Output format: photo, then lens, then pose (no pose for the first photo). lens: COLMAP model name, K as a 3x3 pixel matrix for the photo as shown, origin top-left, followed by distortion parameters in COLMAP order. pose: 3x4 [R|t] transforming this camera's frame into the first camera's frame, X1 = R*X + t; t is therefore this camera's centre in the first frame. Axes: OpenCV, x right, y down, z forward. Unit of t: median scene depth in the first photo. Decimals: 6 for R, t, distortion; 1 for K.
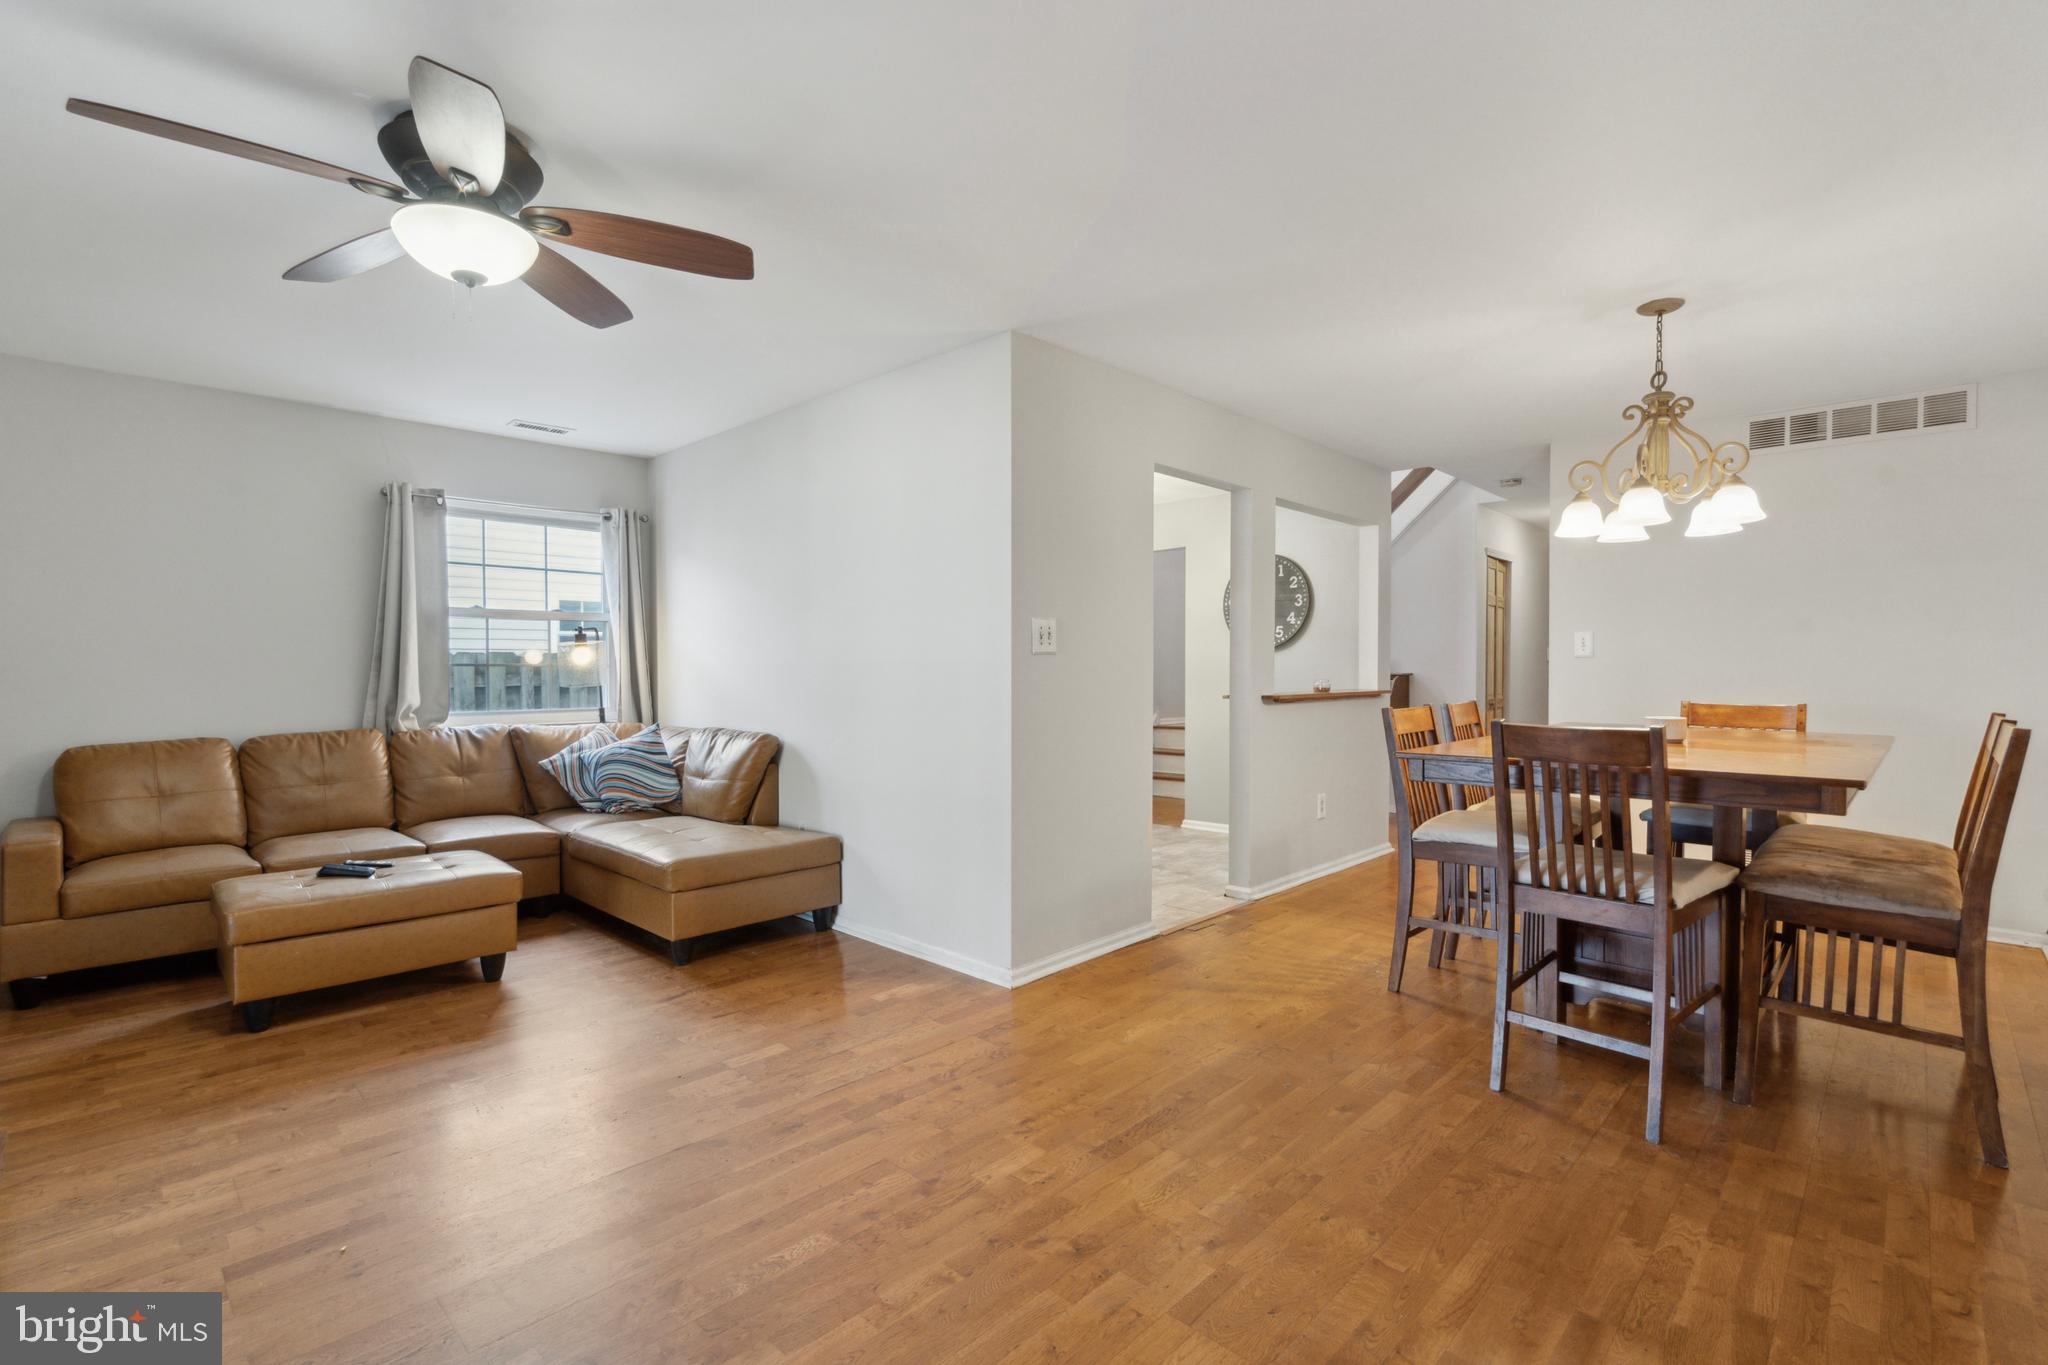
lens RADIAL K [[930.4, 0, 1024.0], [0, 930.4, 682.5], [0, 0, 1]] dist [-0.018898, 0.000191]
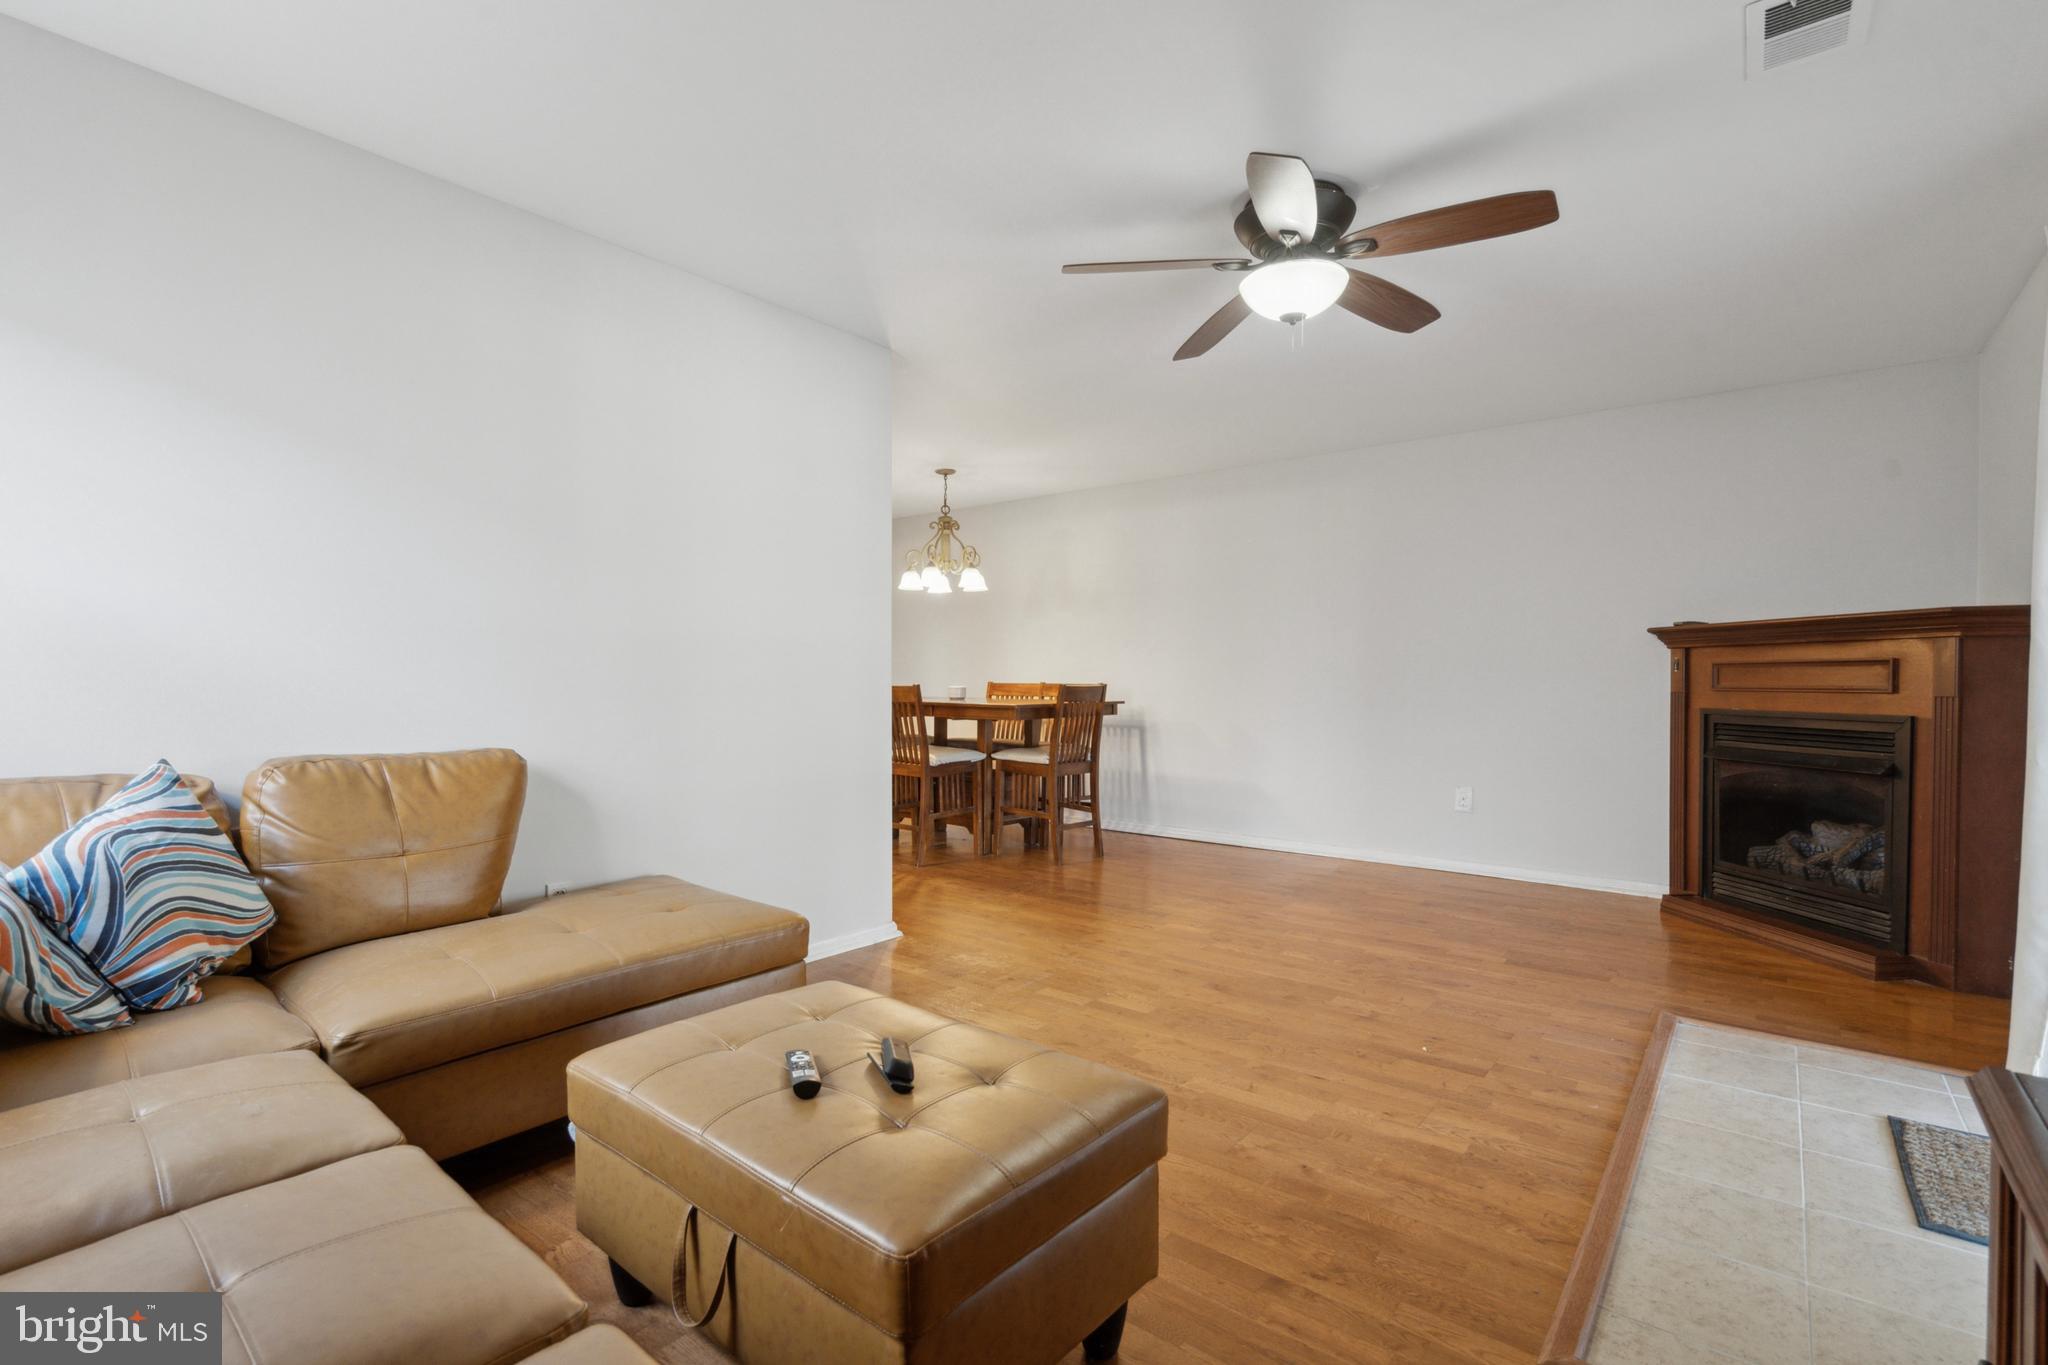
lens RADIAL K [[930.4, 0, 1024.0], [0, 930.4, 682.5], [0, 0, 1]] dist [-0.018898, 0.000191]
pose [[-0.077302, -0.009443, 0.996963, -1.446306], [0.014947, 0.999832, 0.010629, 0.012584], [-0.996896, 0.015723, -0.077148, 1.169633]]
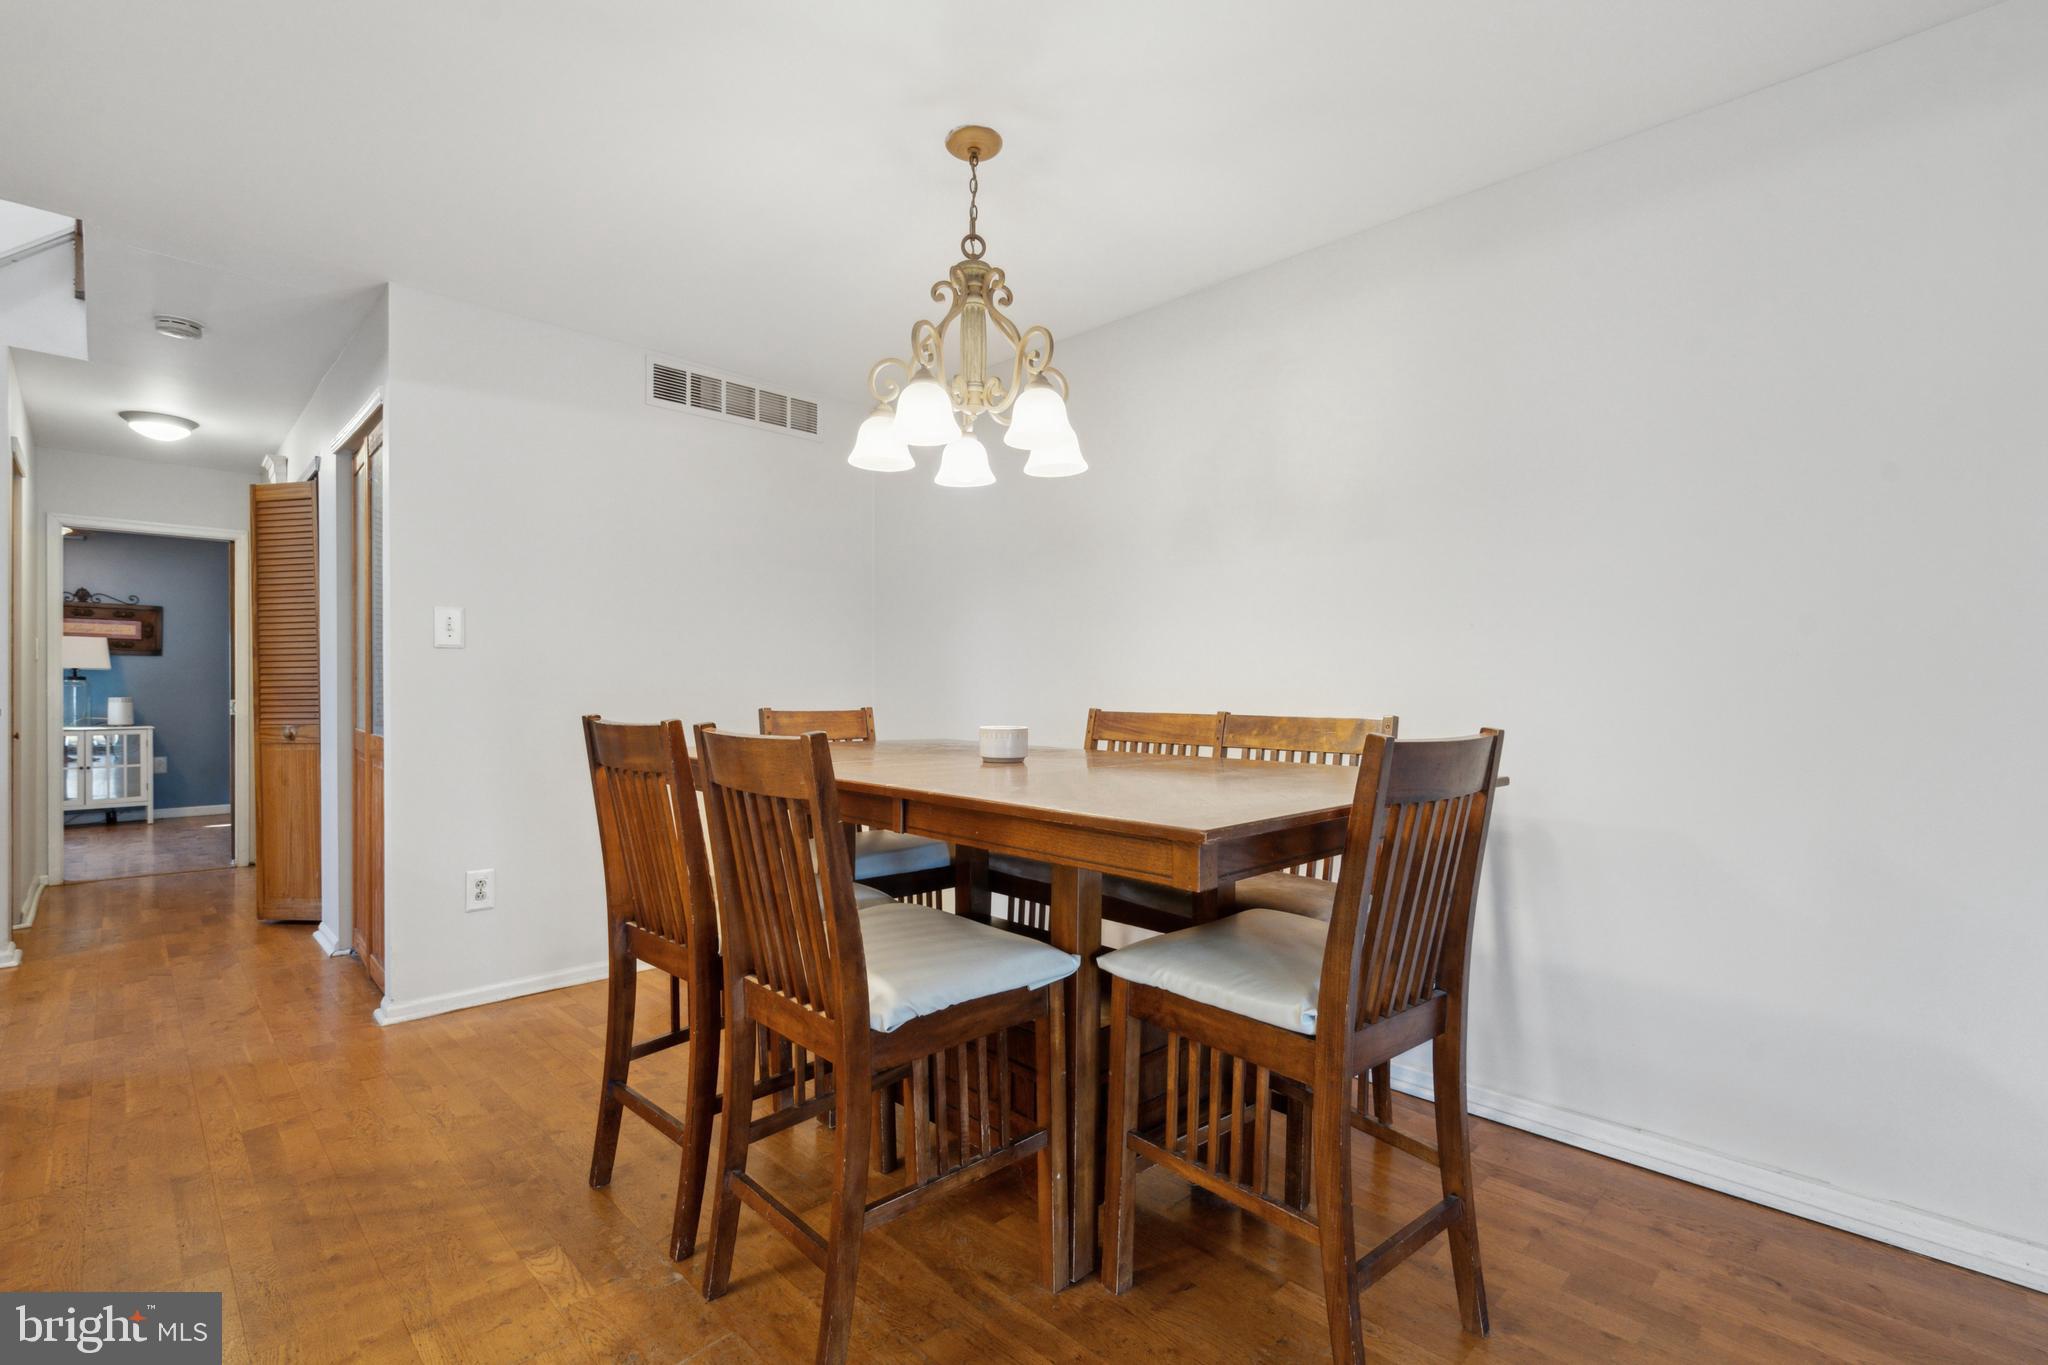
lens RADIAL K [[930.4, 0, 1024.0], [0, 930.4, 682.5], [0, 0, 1]] dist [-0.018898, 0.000191]
pose [[0.037781, 0.008323, 0.999251, -0.000479], [0.014215, 0.999860, -0.008865, 0.012987], [-0.999185, 0.014539, 0.037658, 1.107823]]
